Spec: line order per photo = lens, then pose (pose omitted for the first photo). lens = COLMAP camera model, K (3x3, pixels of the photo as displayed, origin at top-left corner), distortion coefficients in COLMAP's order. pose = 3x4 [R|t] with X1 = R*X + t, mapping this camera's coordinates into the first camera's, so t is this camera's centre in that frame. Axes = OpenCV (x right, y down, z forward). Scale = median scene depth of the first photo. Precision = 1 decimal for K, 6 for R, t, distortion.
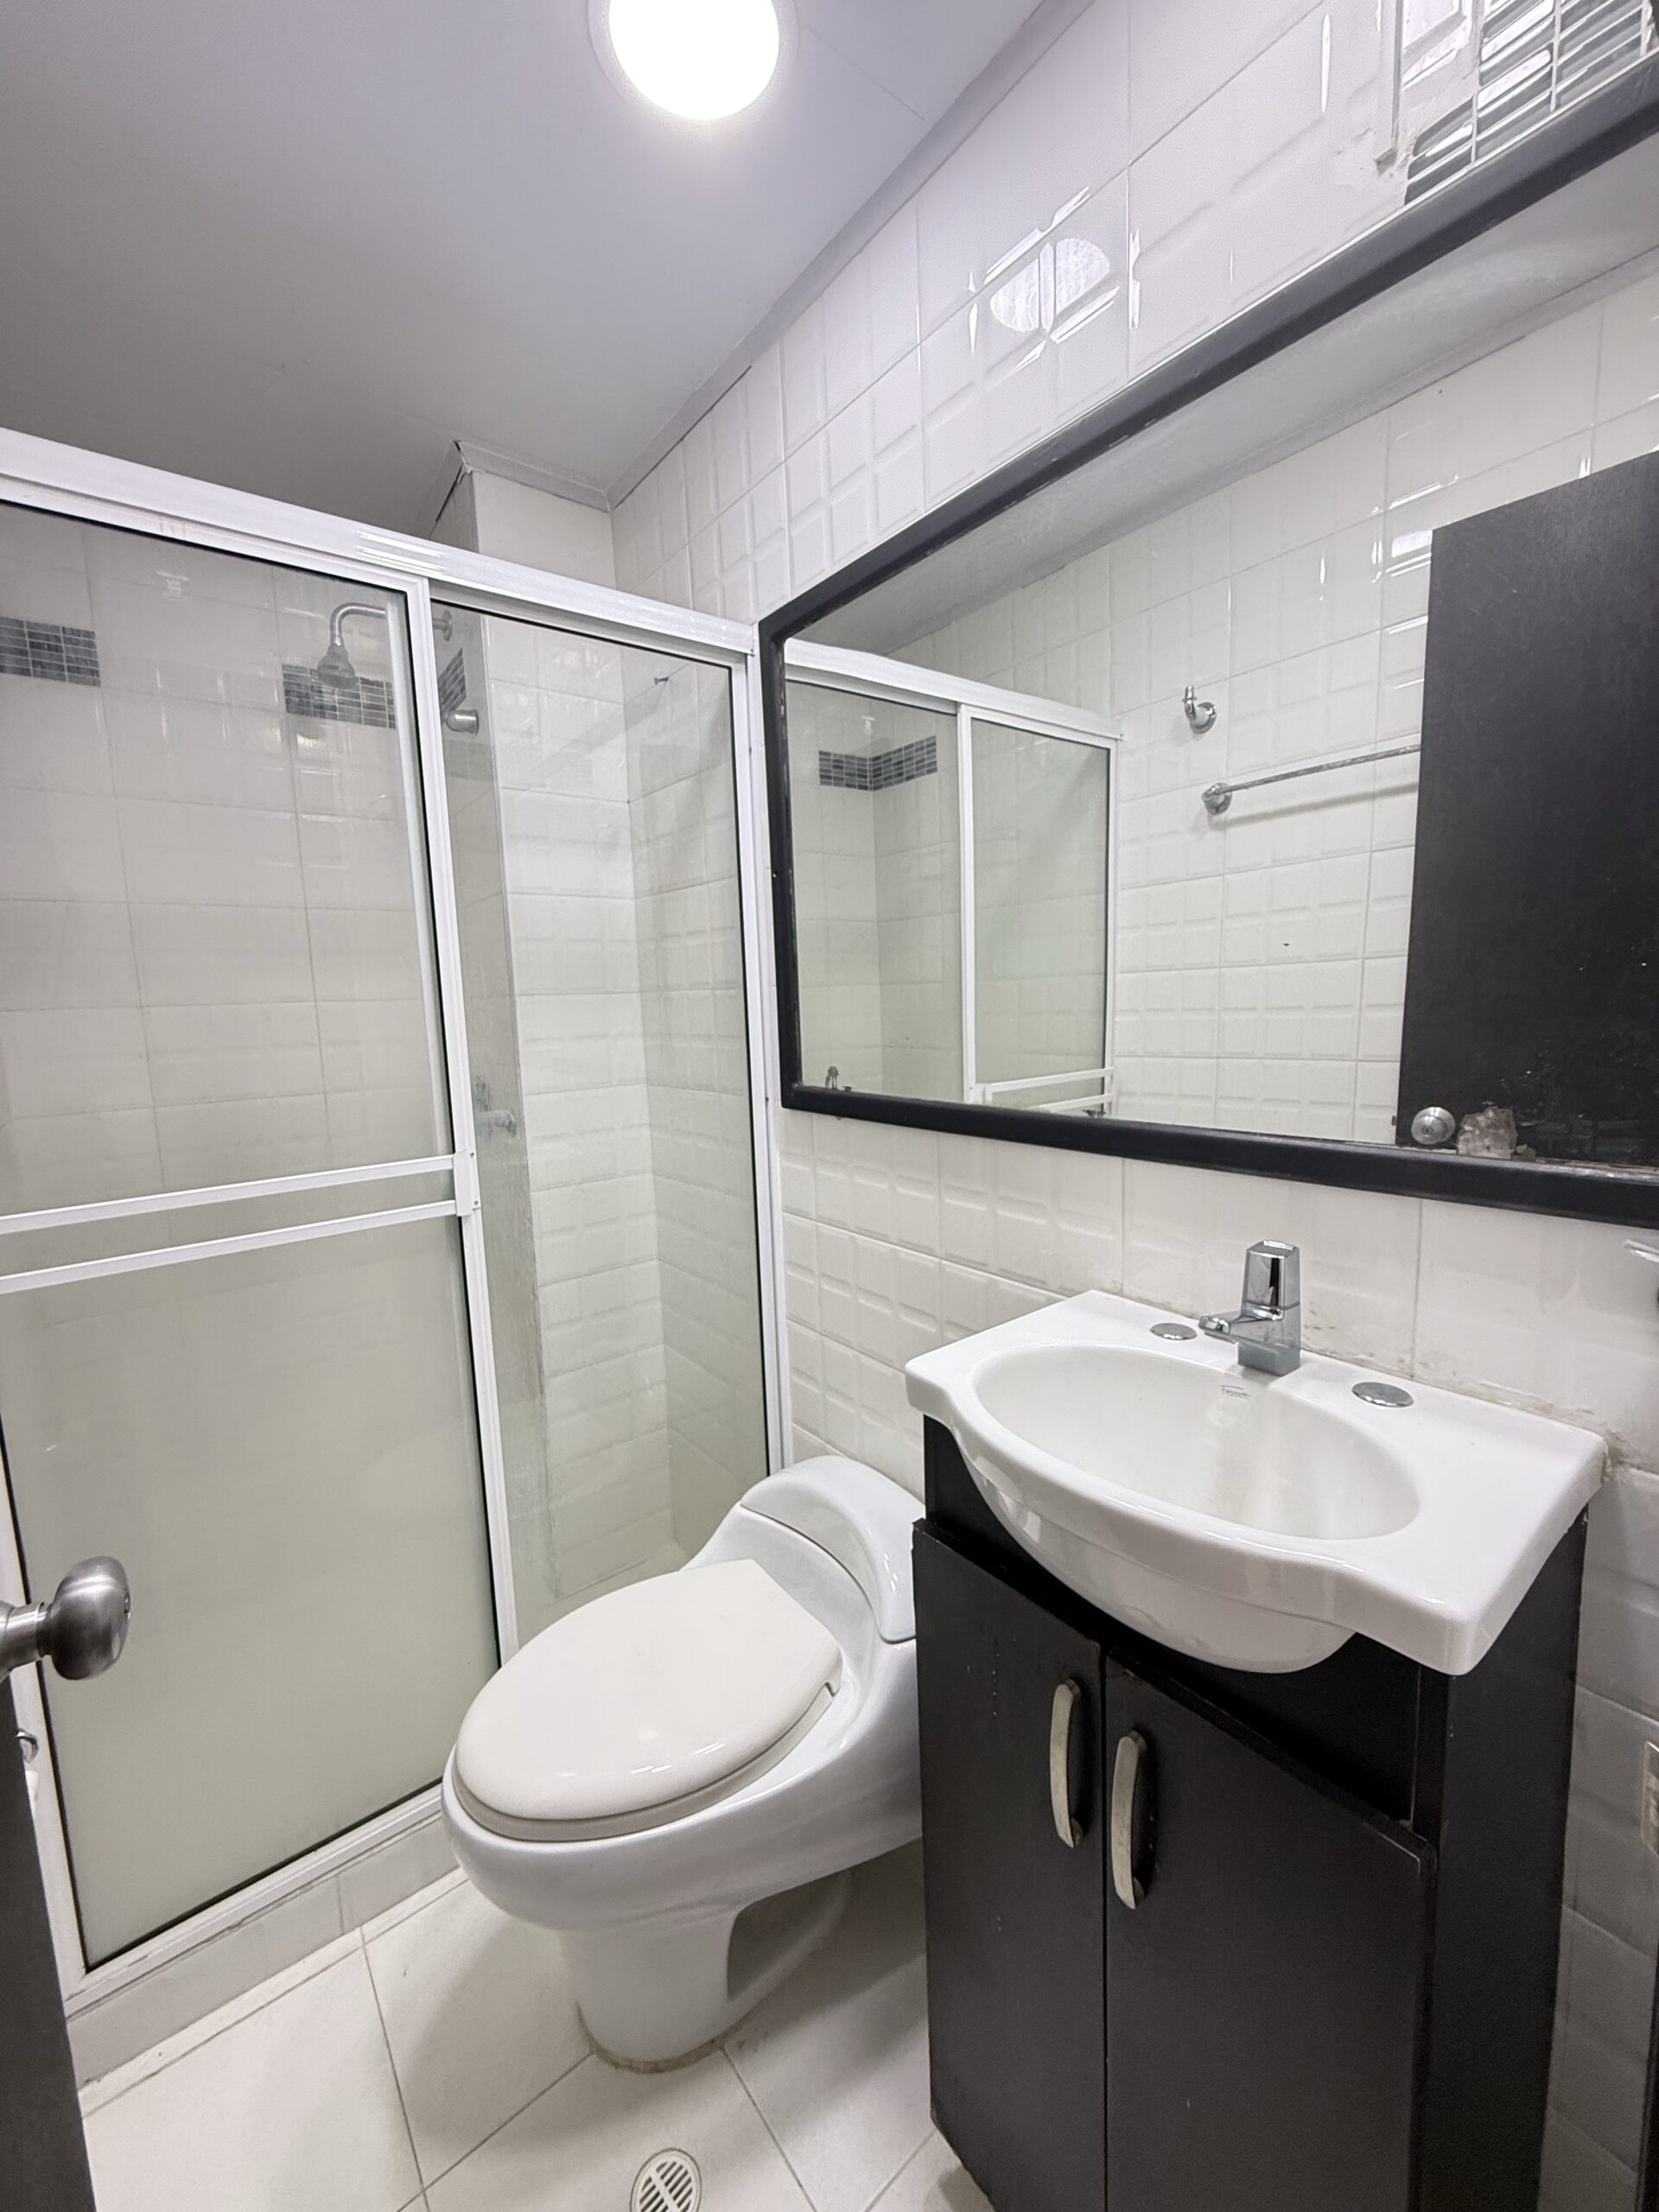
lens RADIAL K [[880.4, 0, 829.5], [0, 880.4, 1106.0], [0, 0, 1]] dist [-0.000257, 0.000457]
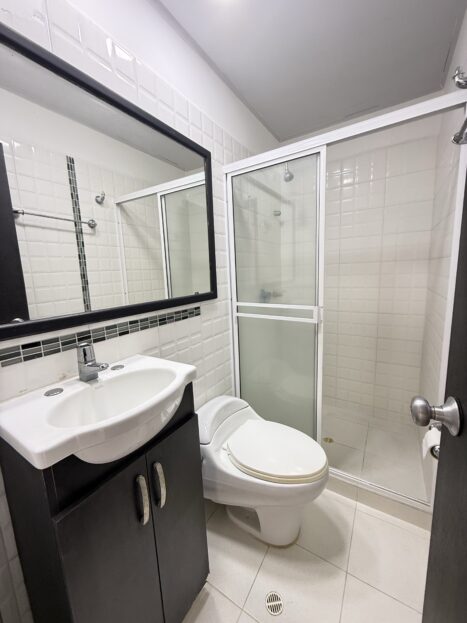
lens RADIAL K [[247.9, 0, 233.5], [0, 247.9, 311.5], [0, 0, 1]] dist [-0.000257, 0.000457]
pose [[-0.336460, -0.096820, 0.936707, -0.637181], [0.162835, 0.973735, 0.159137, -0.032965], [-0.927512, 0.206072, -0.311857, 0.778132]]
